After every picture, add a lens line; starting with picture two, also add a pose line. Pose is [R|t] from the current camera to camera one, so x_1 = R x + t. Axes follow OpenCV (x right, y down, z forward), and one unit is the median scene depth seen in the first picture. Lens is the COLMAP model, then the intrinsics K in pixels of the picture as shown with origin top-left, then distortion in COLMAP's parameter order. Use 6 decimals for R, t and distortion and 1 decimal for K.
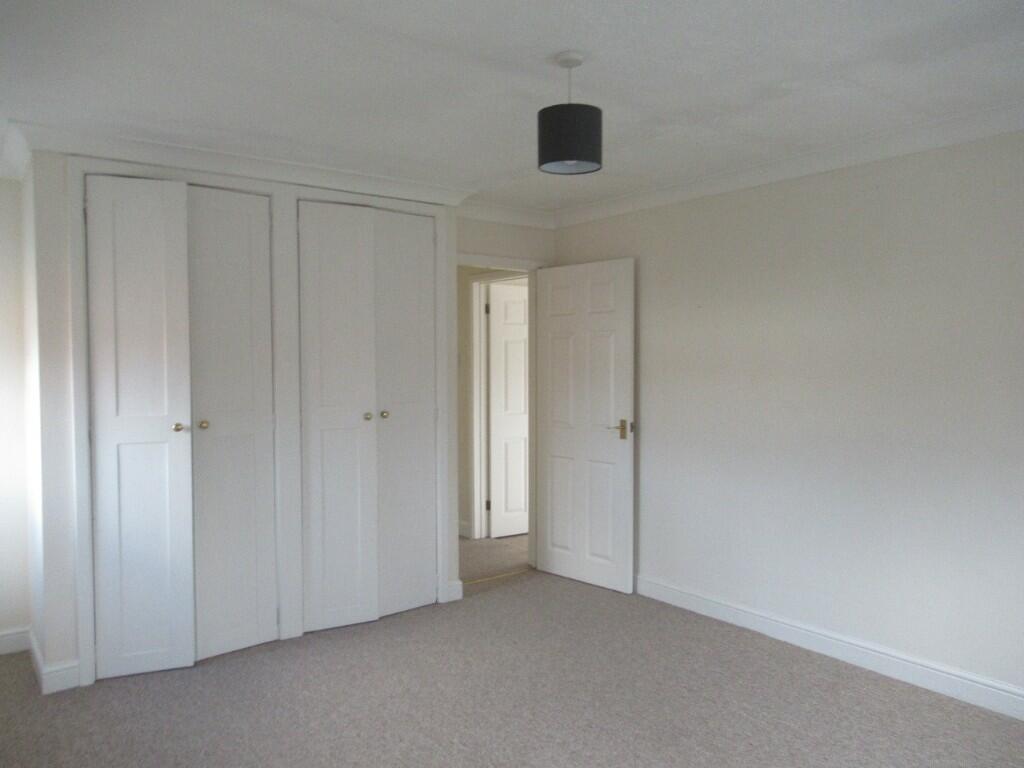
lens RADIAL K [[761.1, 0, 511.7], [0, 761.1, 379.1], [0, 0, 1]] dist [-0.006629, -0.000778]
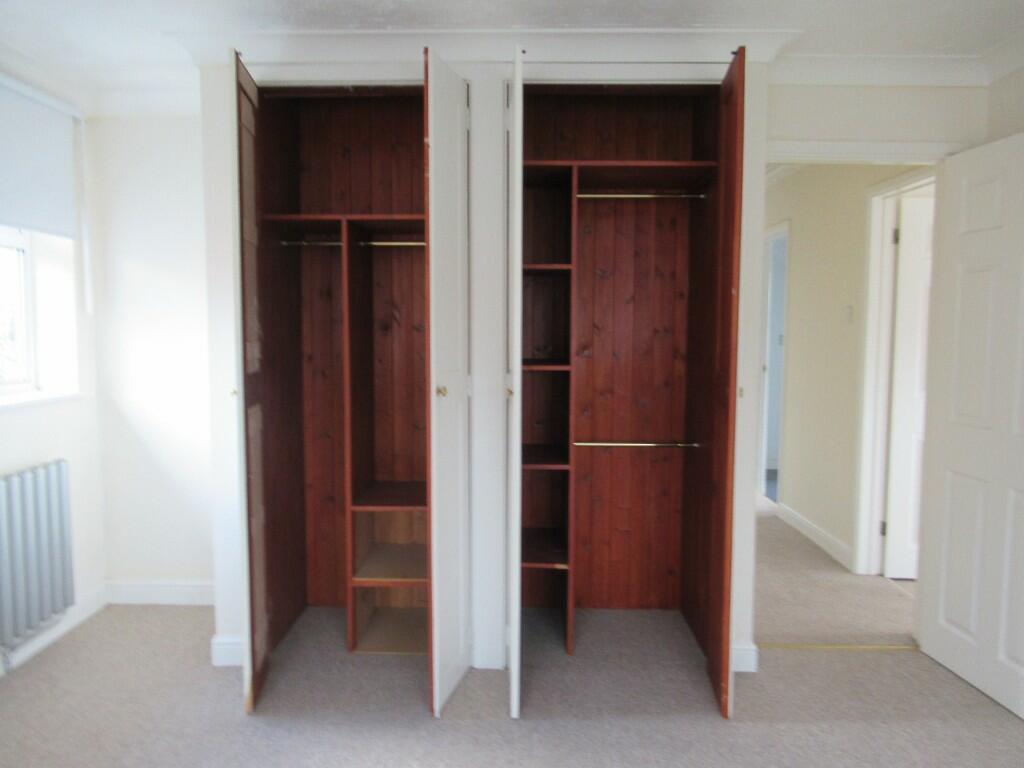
lens RADIAL K [[751.5, 0, 511.6], [0, 751.5, 367.0], [0, 0, 1]] dist [0.003174, 0.002435]
pose [[0.786315, 0.037428, -0.616691, 0.117721], [-0.022702, 0.999240, 0.031700, 0.009055], [0.617409, -0.010926, 0.786566, 0.275424]]
